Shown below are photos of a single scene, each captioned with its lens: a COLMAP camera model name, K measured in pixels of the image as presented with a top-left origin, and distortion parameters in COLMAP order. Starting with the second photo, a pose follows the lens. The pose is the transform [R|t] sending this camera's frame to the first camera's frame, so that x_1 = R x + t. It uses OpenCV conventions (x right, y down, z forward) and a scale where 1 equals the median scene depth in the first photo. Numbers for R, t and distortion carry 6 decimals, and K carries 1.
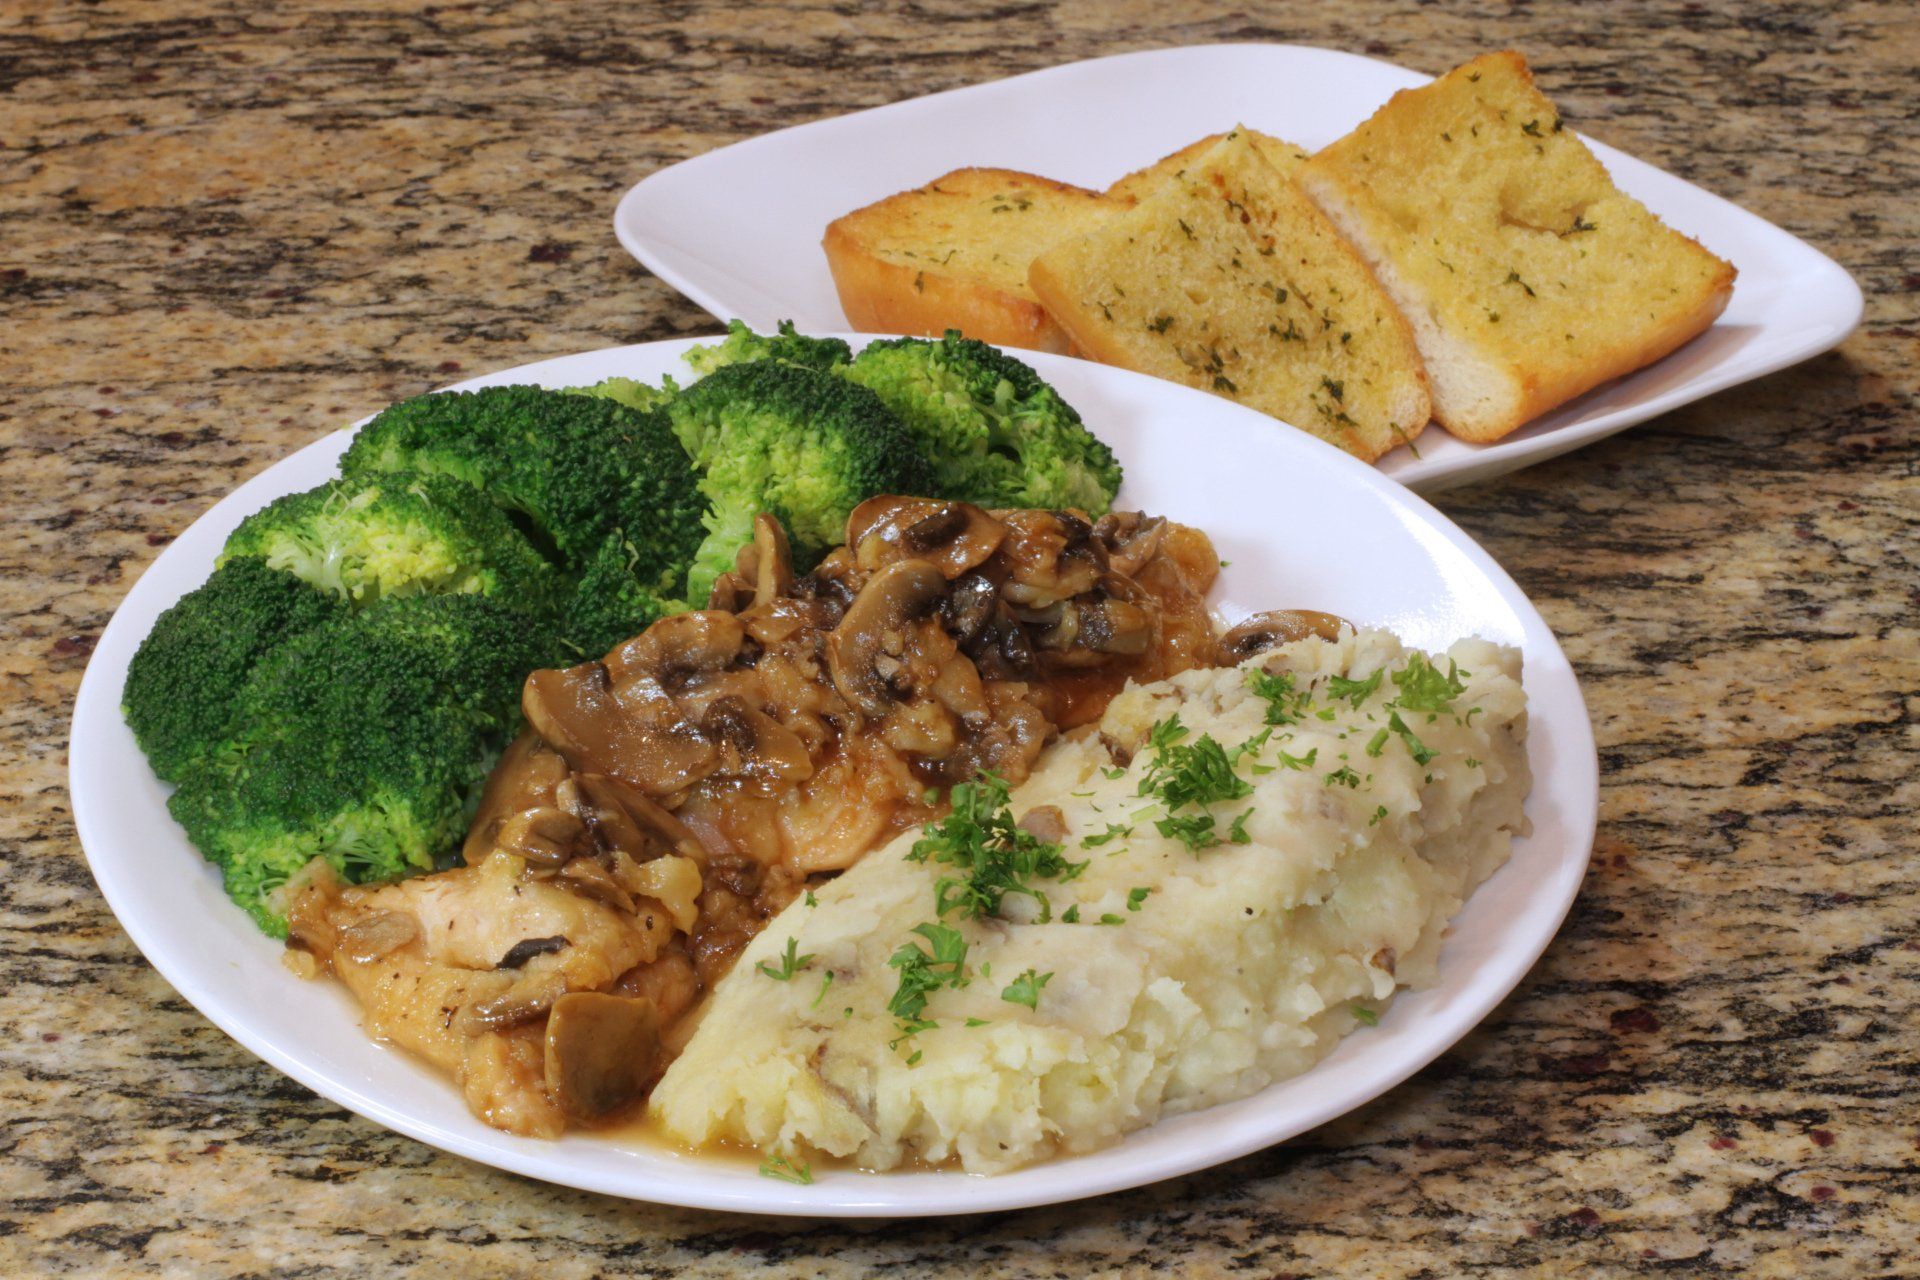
lens RADIAL K [[4822.5, 0, 959.7], [0, 4822.5, 651.2], [0, 0, 1]] dist [-0.165643, 0.000000]
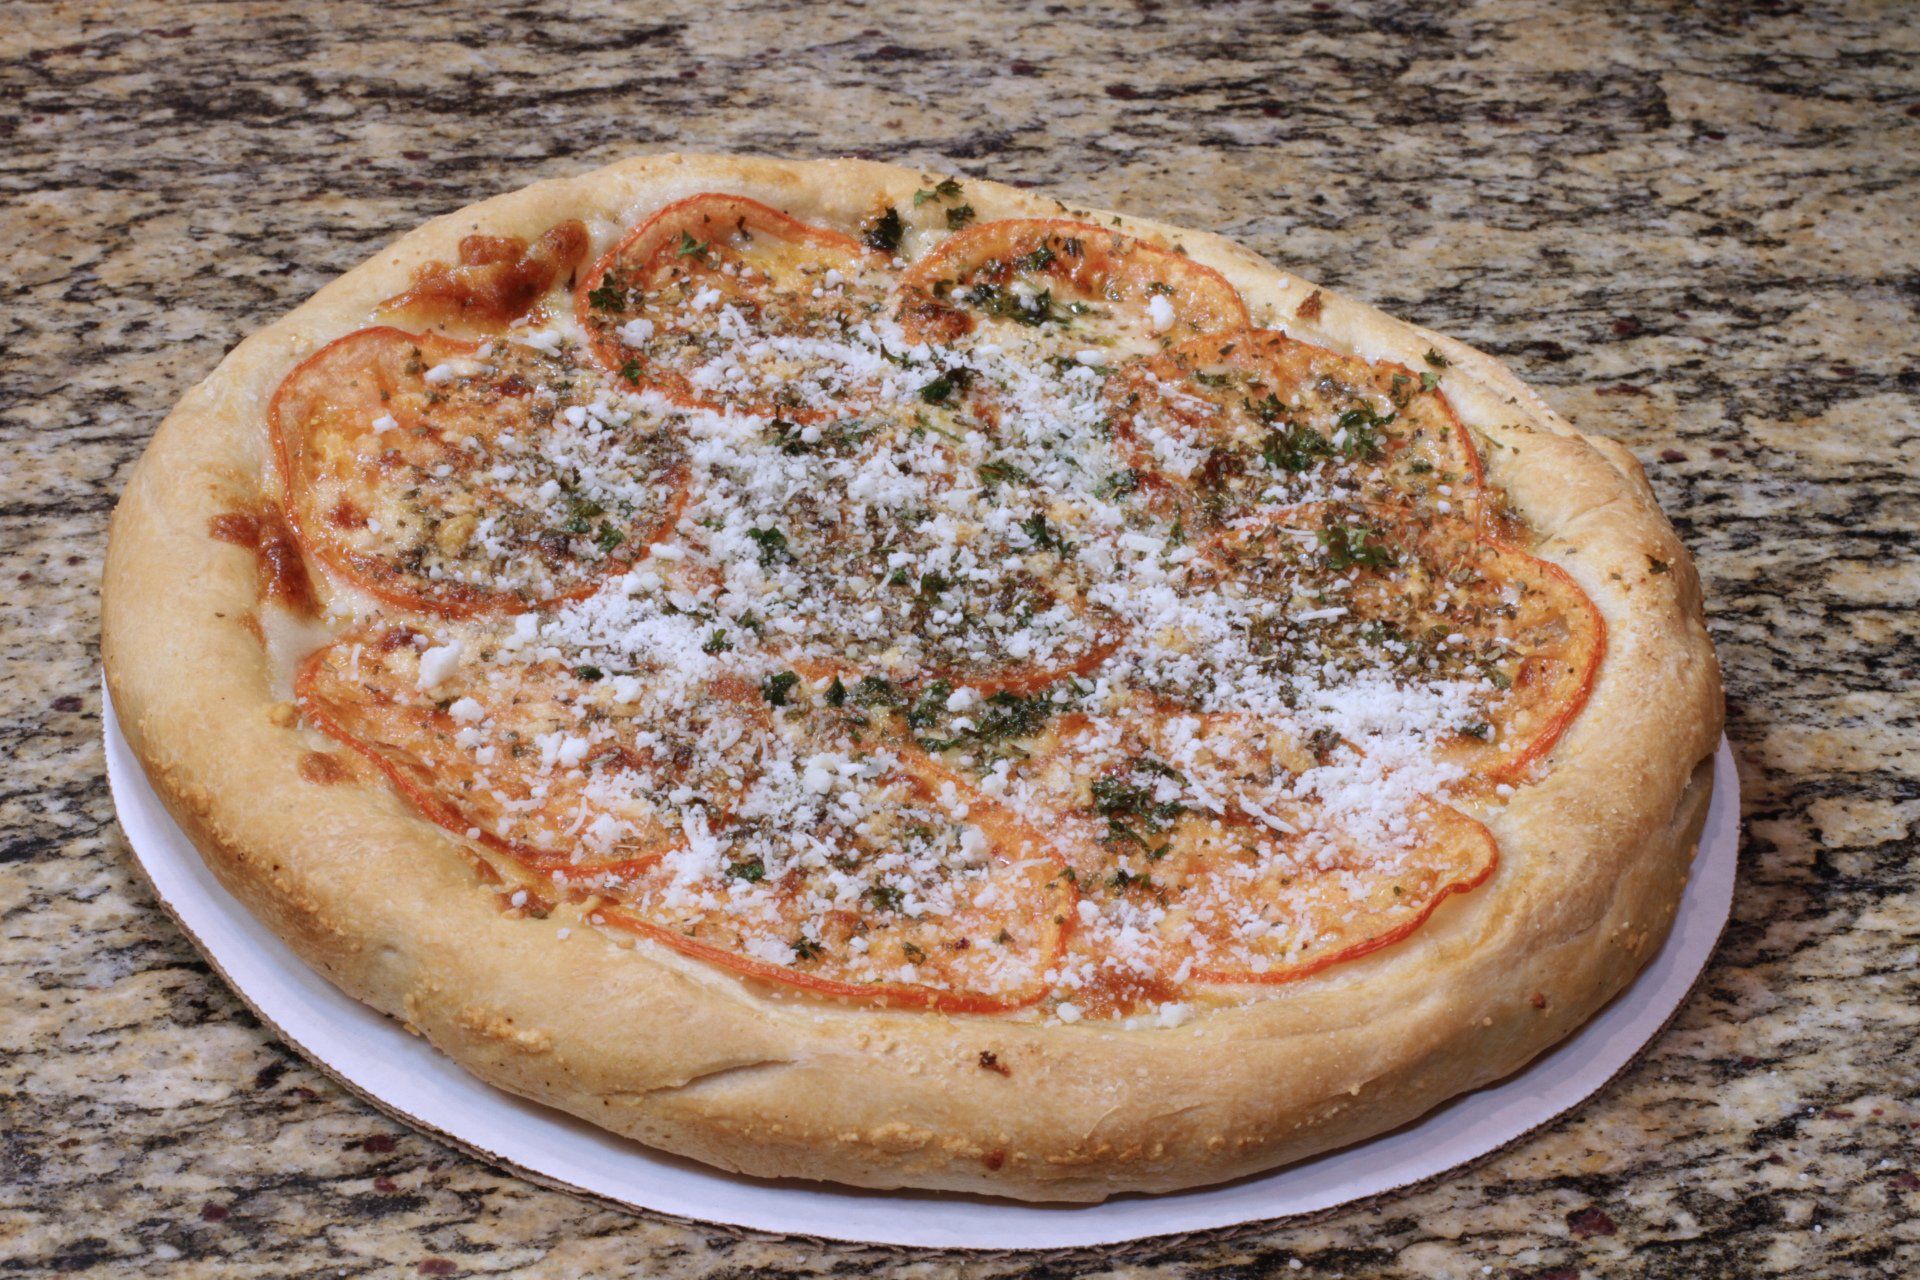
lens RADIAL K [[4822.5, 0, 967.1], [0, 4822.5, 568.9], [0, 0, 1]] dist [-0.165643, 0.000000]
pose [[0.982869, -0.045961, 0.178484, -0.124437], [0.036980, 0.997892, 0.053327, -0.091572], [-0.180559, -0.045813, 0.982497, 0.040746]]
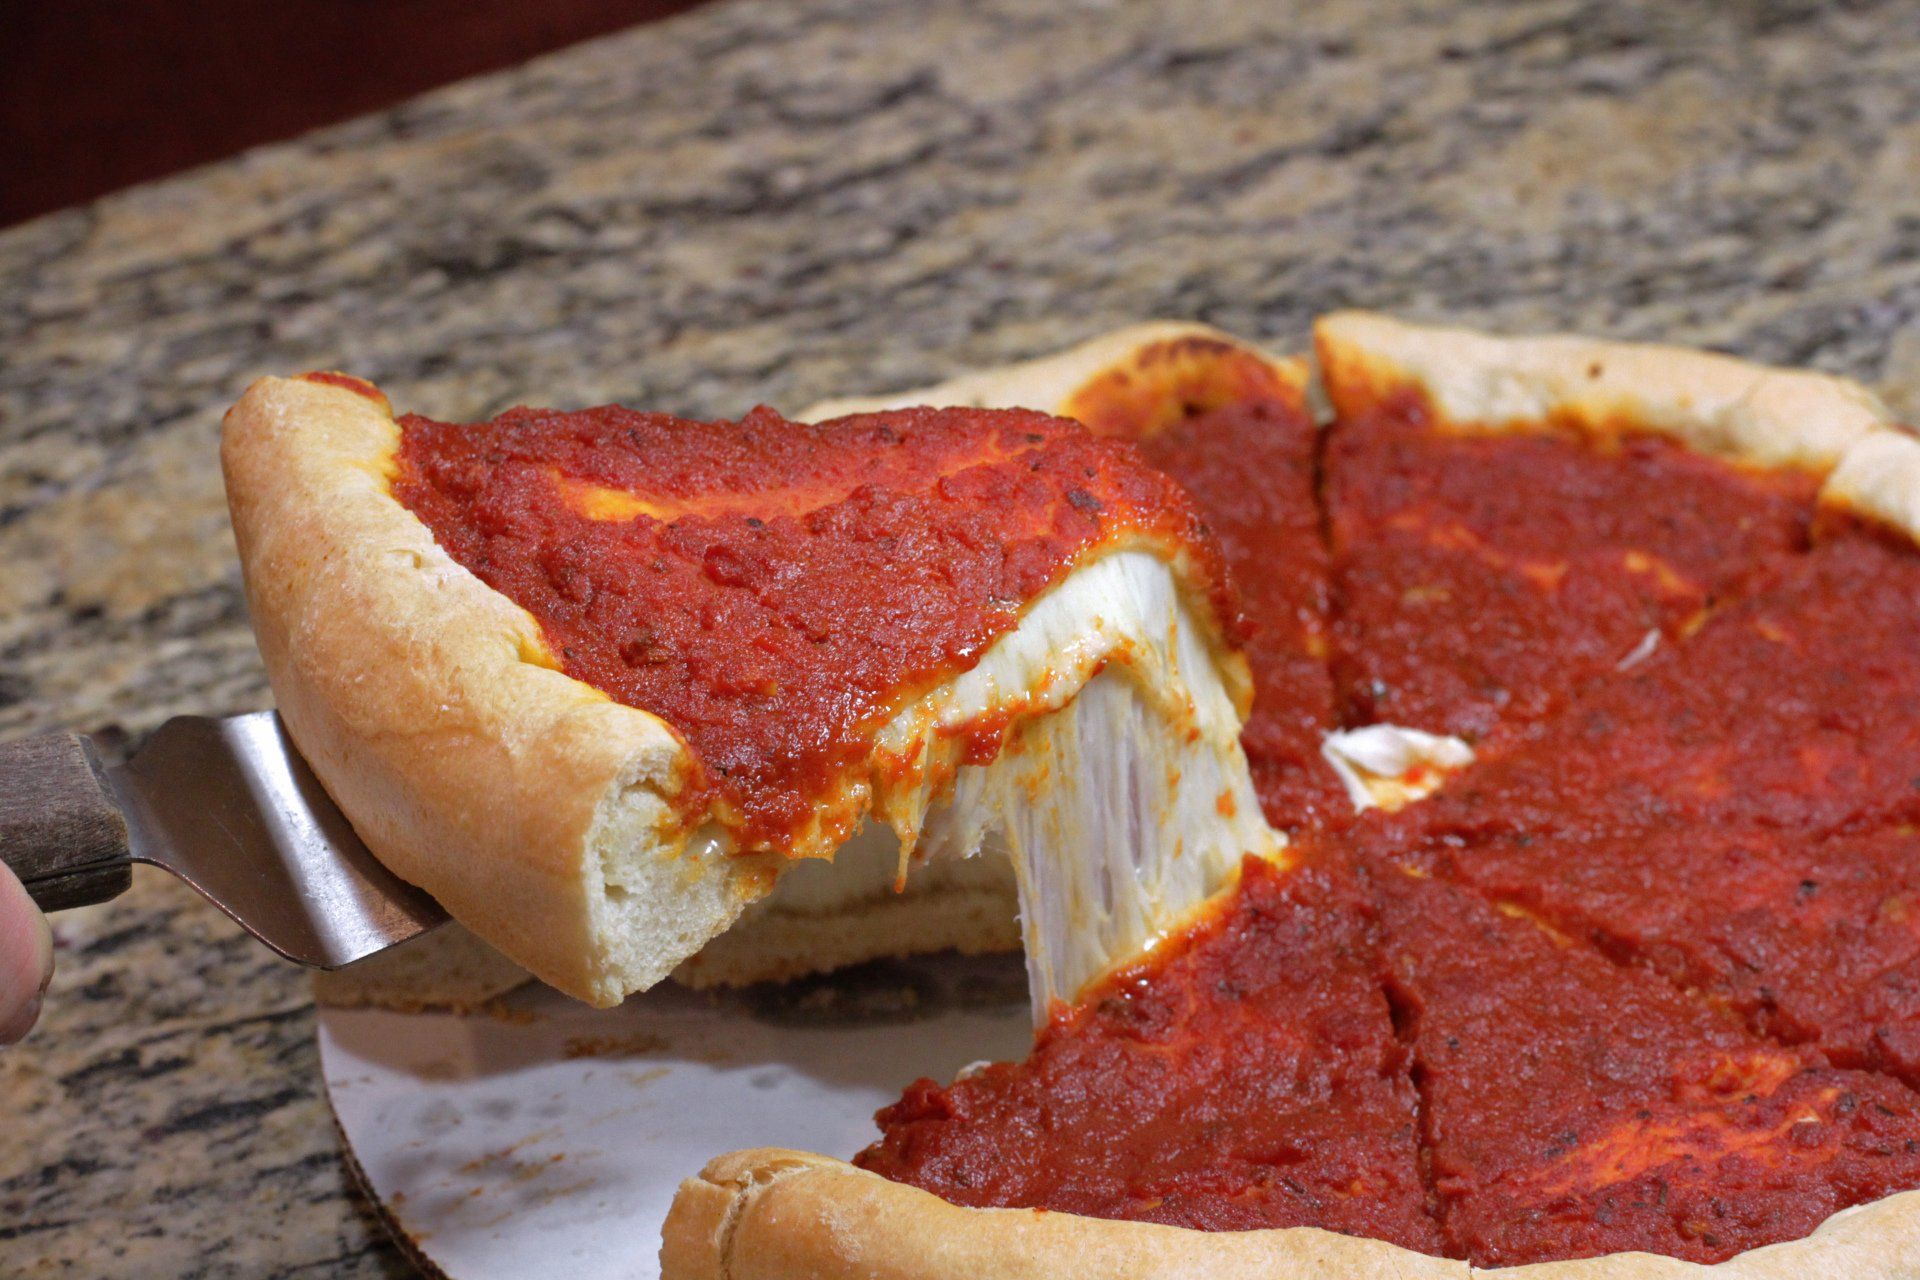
lens RADIAL K [[4822.5, 0, 910.9], [0, 4822.5, 692.0], [0, 0, 1]] dist [-0.165643, 0.000000]
pose [[0.913150, -0.245322, 0.325538, -0.342673], [0.228714, 0.969418, 0.088988, -0.129297], [-0.337413, -0.006804, 0.941332, 0.266546]]
